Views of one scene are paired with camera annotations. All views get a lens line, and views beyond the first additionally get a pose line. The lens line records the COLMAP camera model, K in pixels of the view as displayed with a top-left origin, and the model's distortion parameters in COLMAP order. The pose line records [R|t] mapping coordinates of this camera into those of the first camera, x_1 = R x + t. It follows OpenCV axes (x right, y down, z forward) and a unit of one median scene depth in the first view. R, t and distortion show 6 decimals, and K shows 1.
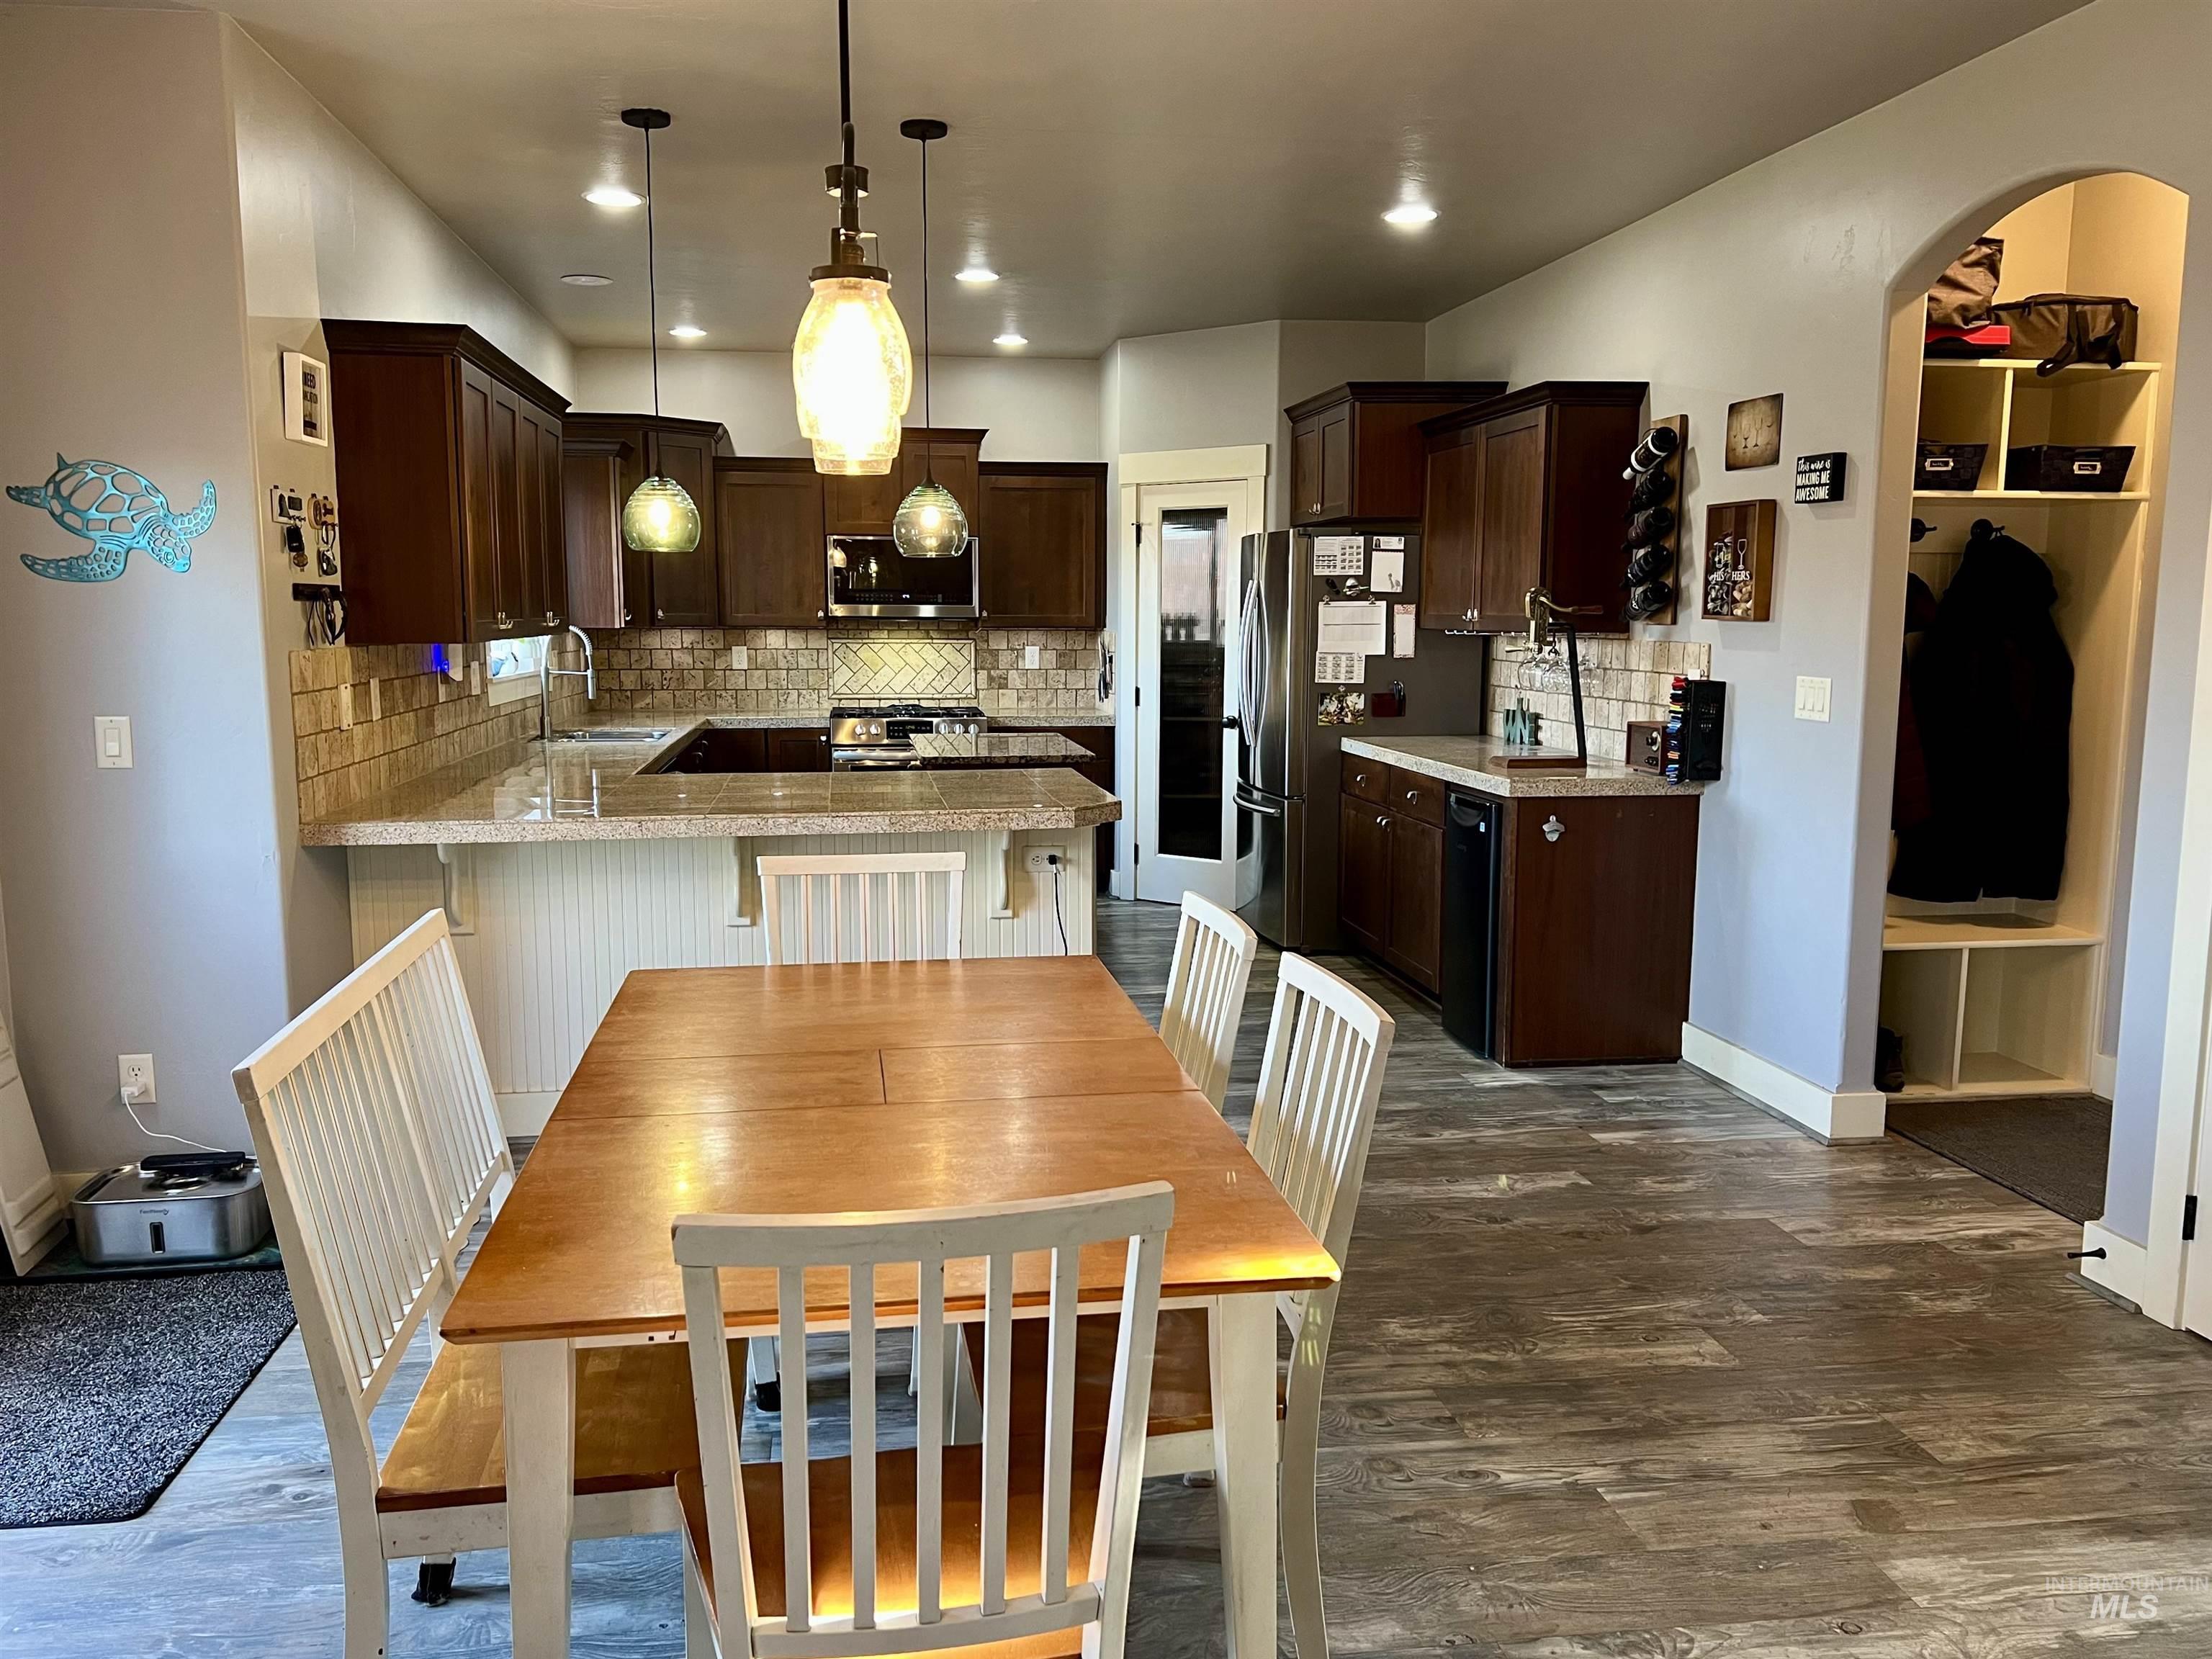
lens RADIAL K [[1681.8, 0, 1061.8], [0, 1681.8, 806.1], [0, 0, 1]] dist [0.049169, -0.041570]
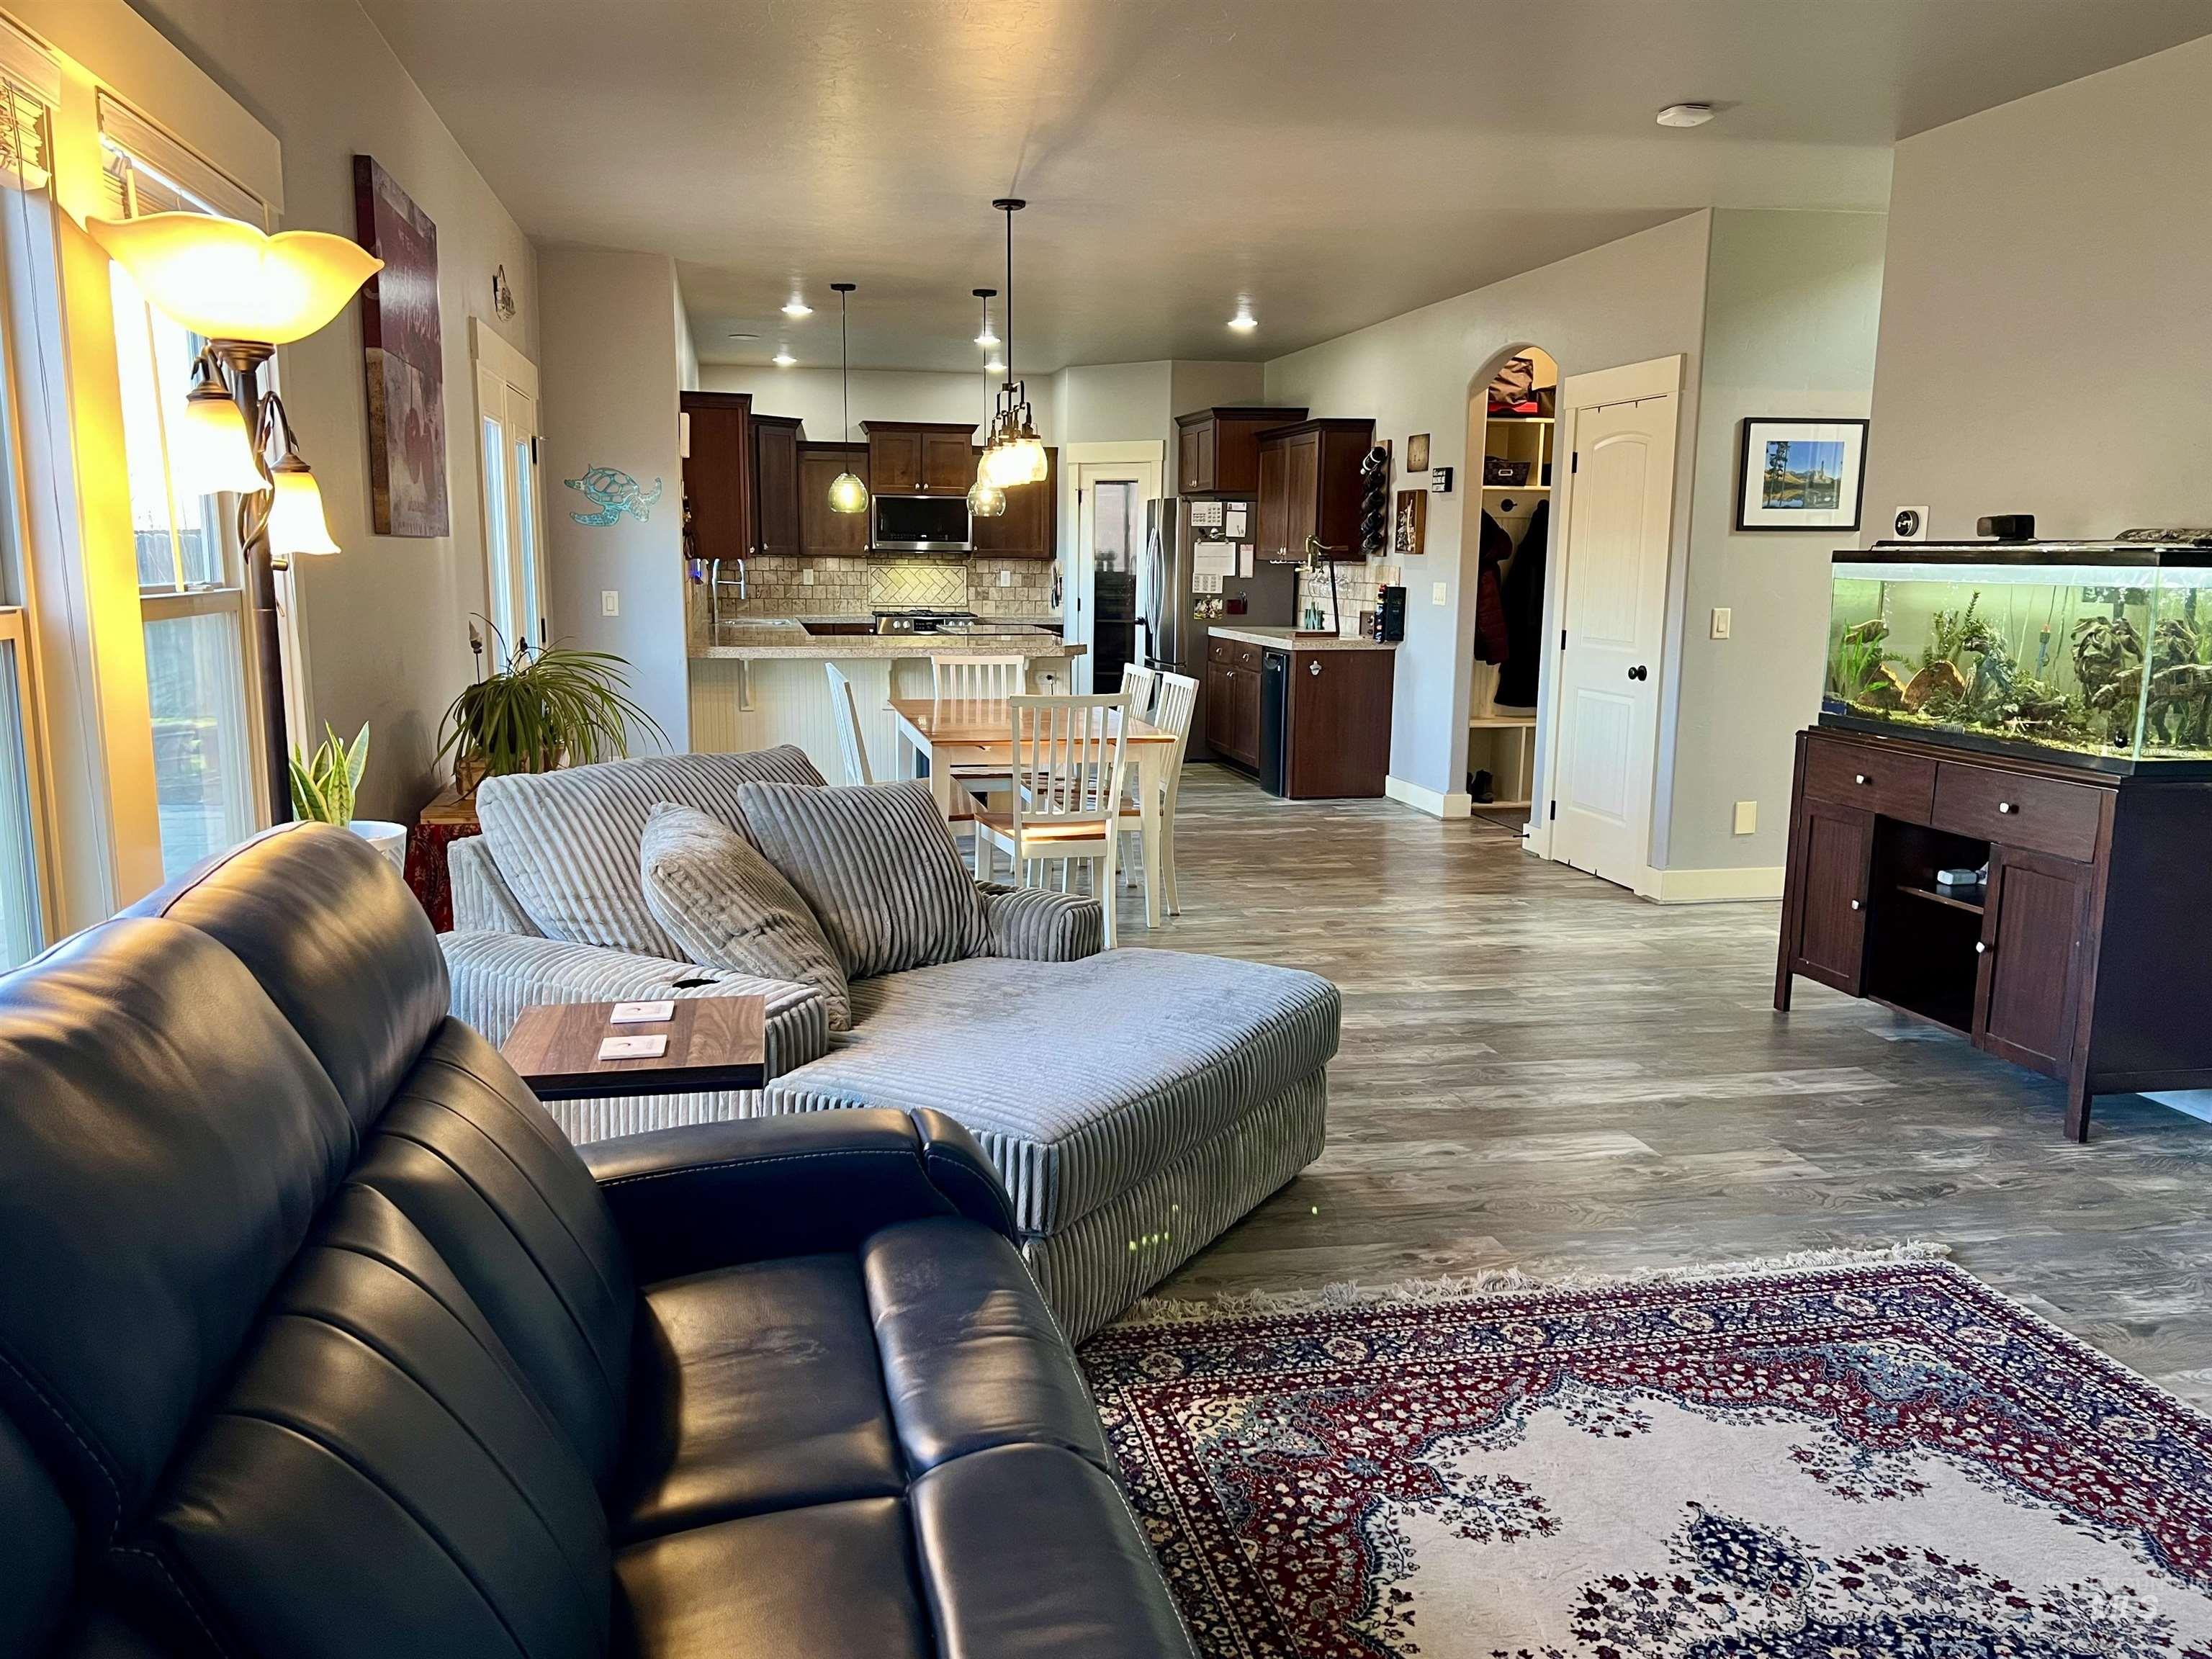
lens RADIAL K [[1681.8, 0, 1094.6], [0, 1681.8, 832.6], [0, 0, 1]] dist [0.049169, -0.041570]
pose [[0.997119, -0.003626, 0.075767, -0.069269], [-0.000120, 0.998780, 0.049382, 0.079923], [-0.075854, -0.049249, 0.995902, -0.638345]]
